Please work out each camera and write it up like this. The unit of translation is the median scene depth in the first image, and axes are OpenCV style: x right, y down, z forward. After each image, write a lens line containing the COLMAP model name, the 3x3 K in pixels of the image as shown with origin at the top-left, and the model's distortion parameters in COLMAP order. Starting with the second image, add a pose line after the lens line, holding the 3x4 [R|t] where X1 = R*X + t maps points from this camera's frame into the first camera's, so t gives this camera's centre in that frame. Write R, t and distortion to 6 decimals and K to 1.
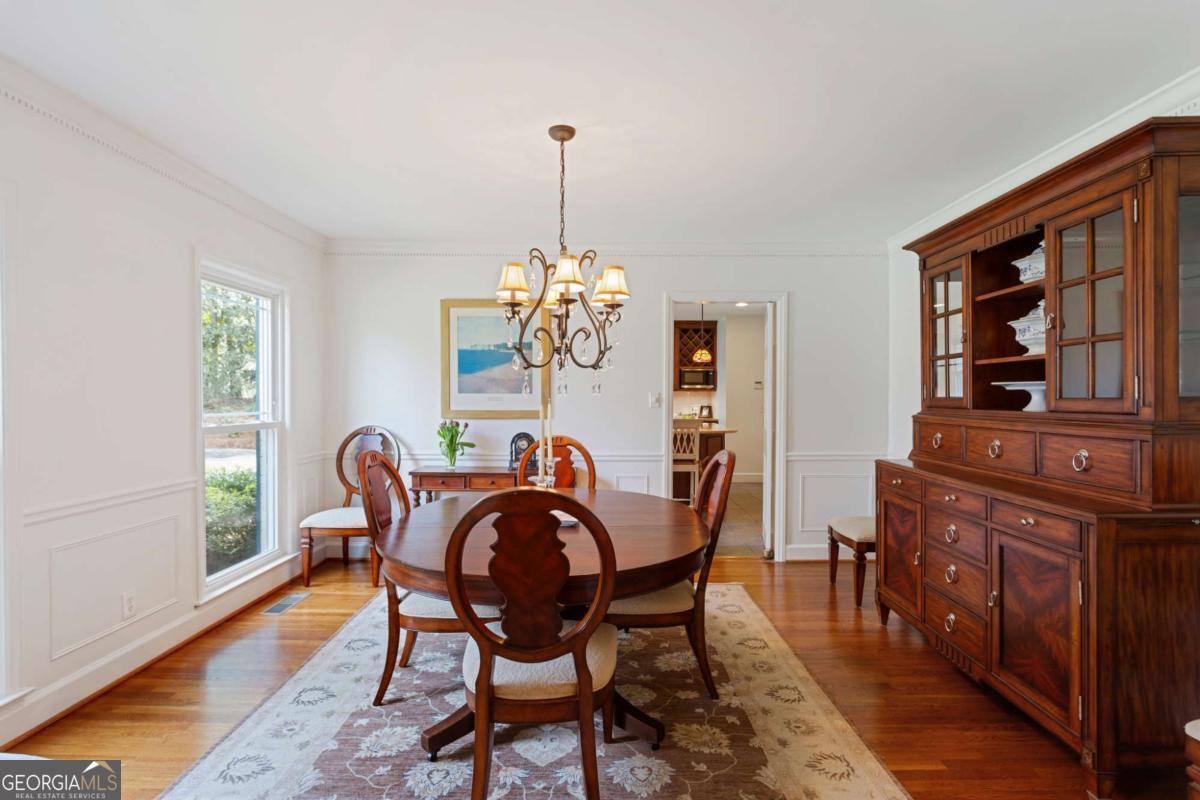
lens RADIAL K [[572.4, 0, 595.0], [0, 572.4, 396.0], [0, 0, 1]] dist [-0.000001, -0.000009]
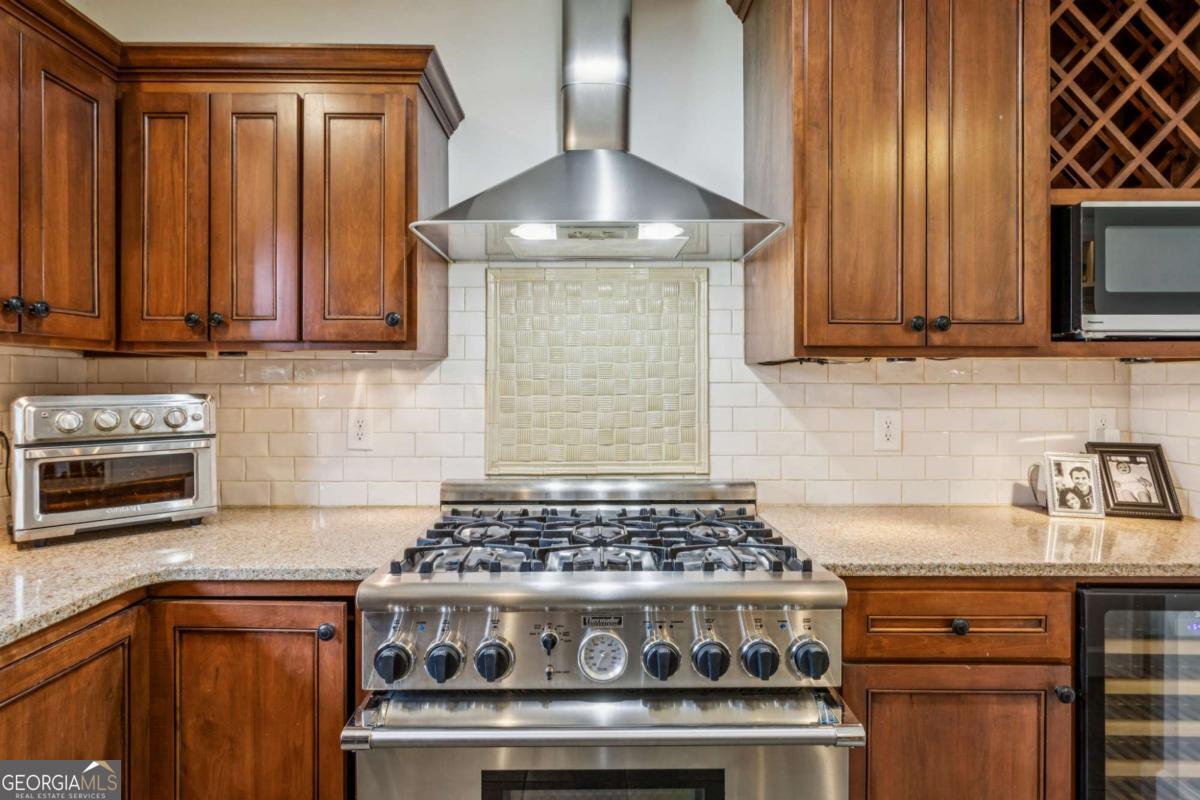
lens RADIAL K [[652.1, 0, 599.4], [0, 652.1, 384.4], [0, 0, 1]] dist [0.002129, 0.000650]
pose [[0.999258, -0.001969, 0.038463, 0.025982], [0.001962, 0.999998, 0.000217, -0.001421], [-0.038463, -0.000142, 0.999260, 0.841422]]
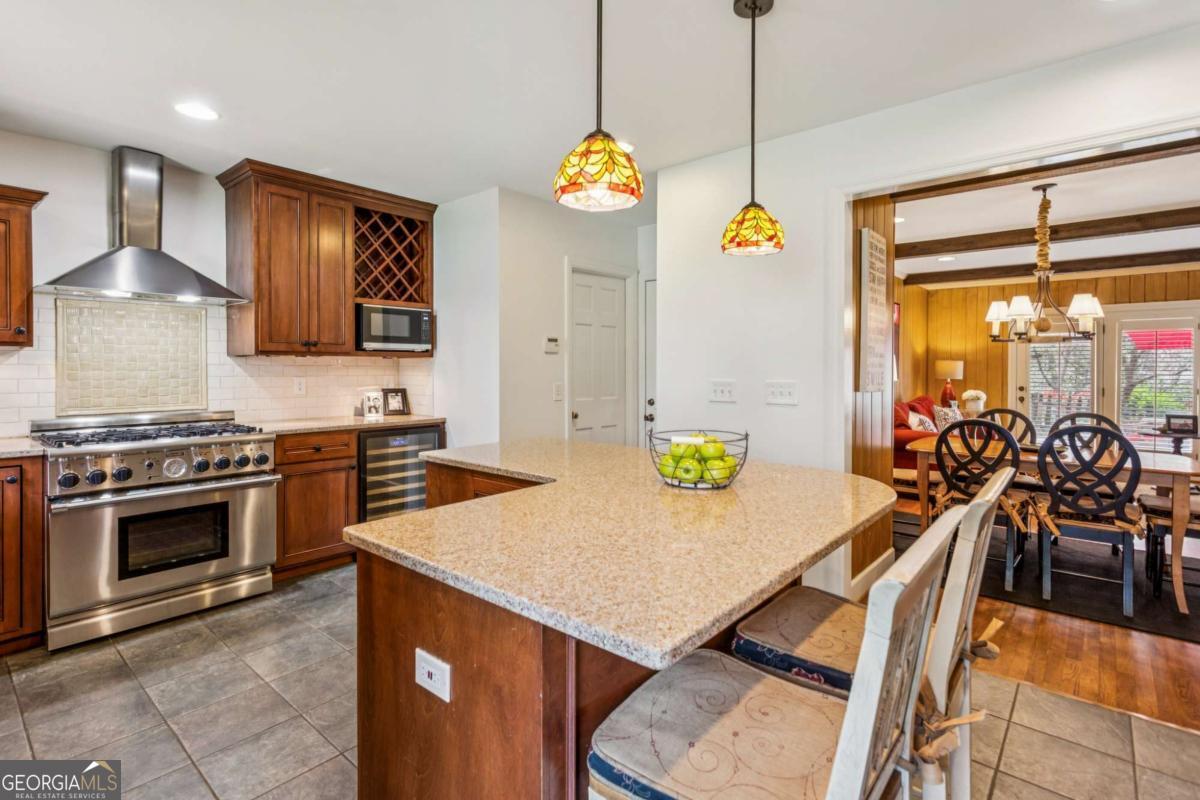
lens RADIAL K [[571.5, 0, 601.3], [0, 571.5, 372.6], [0, 0, 1]] dist [0.001565, 0.000095]
pose [[0.634176, -0.007523, 0.773152, -0.060560], [-0.001248, 0.999941, 0.010754, -0.000973], [-0.773188, -0.007785, 0.634129, 0.601310]]
